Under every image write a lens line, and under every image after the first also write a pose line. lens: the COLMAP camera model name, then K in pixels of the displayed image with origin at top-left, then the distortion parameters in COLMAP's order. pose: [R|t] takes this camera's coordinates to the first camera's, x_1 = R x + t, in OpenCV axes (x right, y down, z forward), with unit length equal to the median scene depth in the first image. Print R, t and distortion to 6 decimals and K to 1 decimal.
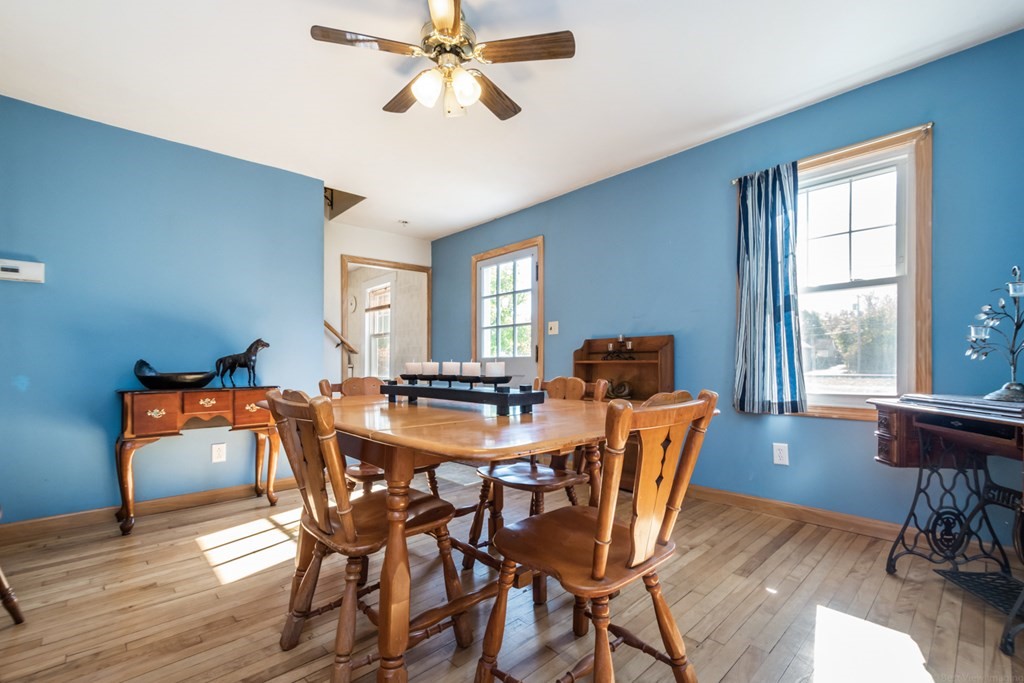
lens RADIAL K [[439.5, 0, 510.8], [0, 439.5, 364.4], [0, 0, 1]] dist [-0.000626, -0.000016]
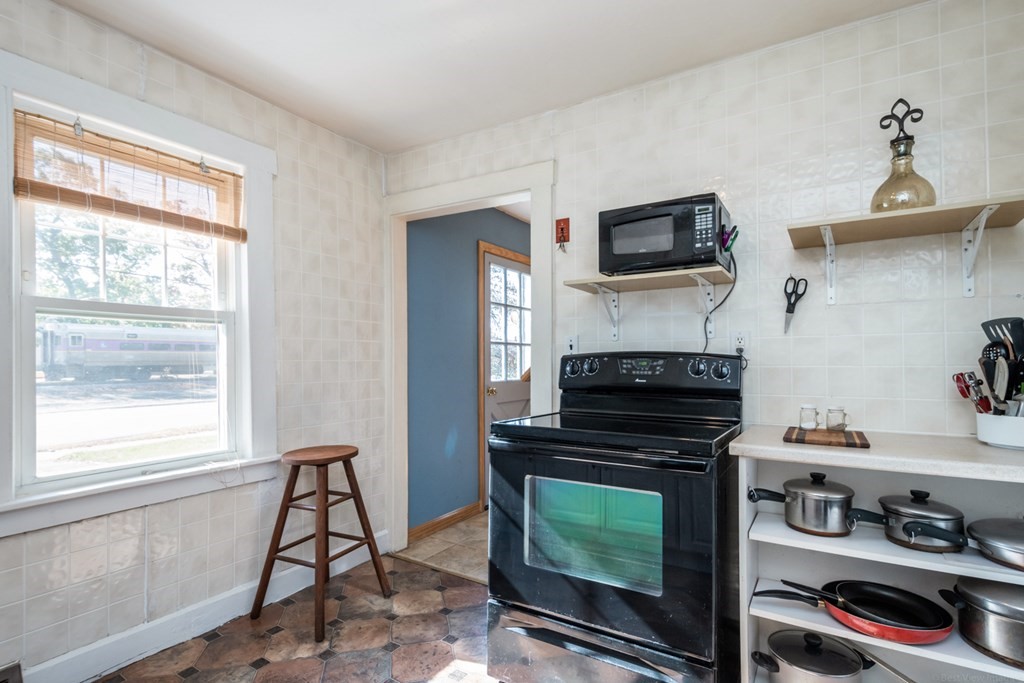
lens RADIAL K [[491.4, 0, 512.4], [0, 491.4, 361.3], [0, 0, 1]] dist [0.001054, 0.000512]
pose [[-0.258271, 0.012029, 0.965998, -1.286900], [0.007463, 0.999917, -0.010456, -0.061280], [-0.966044, 0.004509, -0.258340, 1.710442]]
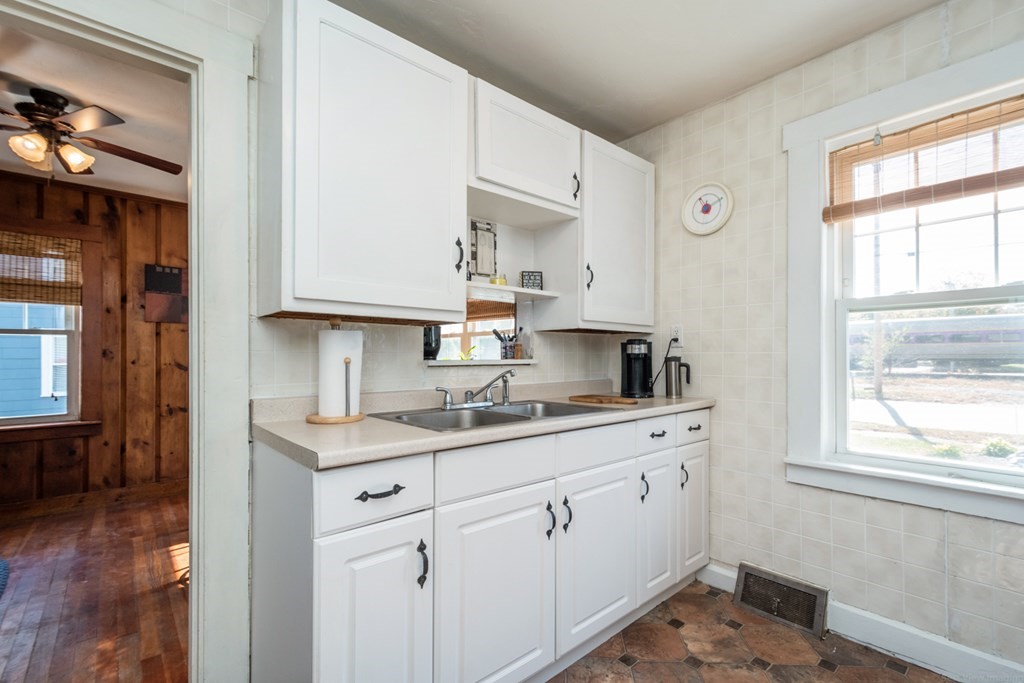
lens RADIAL K [[466.9, 0, 516.9], [0, 466.9, 352.6], [0, 0, 1]] dist [0.000931, 0.000269]
pose [[0.999480, 0.004473, -0.031922, -1.051511], [-0.004570, 0.999985, -0.002963, -0.066767], [0.031908, 0.003107, 0.999486, 1.452245]]
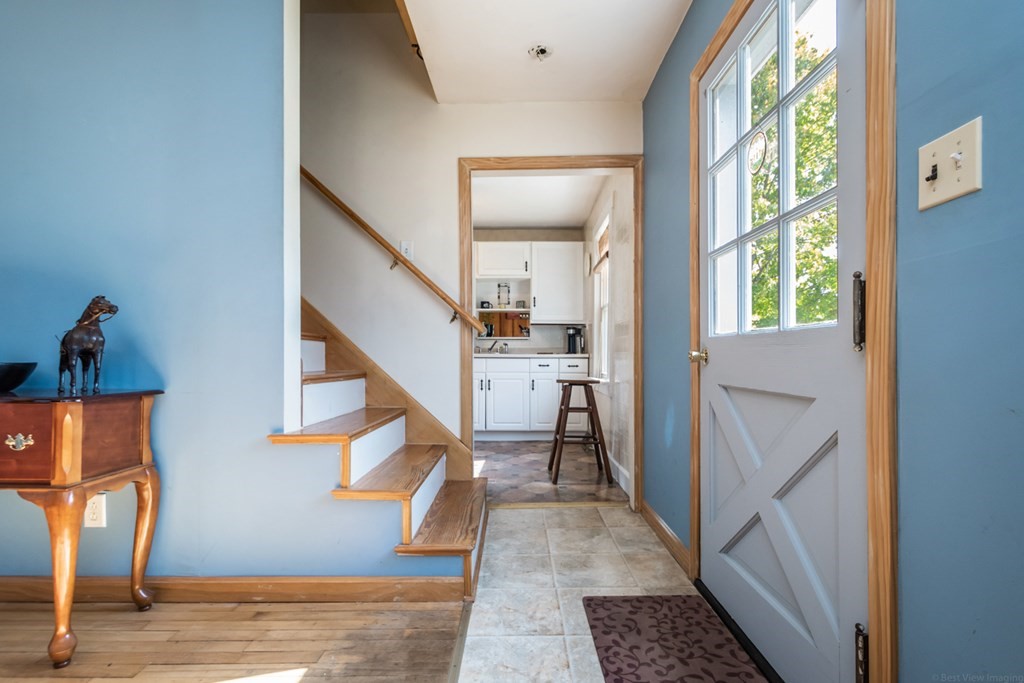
lens RADIAL K [[466.9, 0, 516.9], [0, 466.9, 352.6], [0, 0, 1]] dist [0.000931, 0.000269]
pose [[0.731848, 0.005748, -0.681444, 0.119089], [-0.007430, 0.999972, 0.000456, -0.001270], [0.681428, 0.004730, 0.731870, 0.885297]]
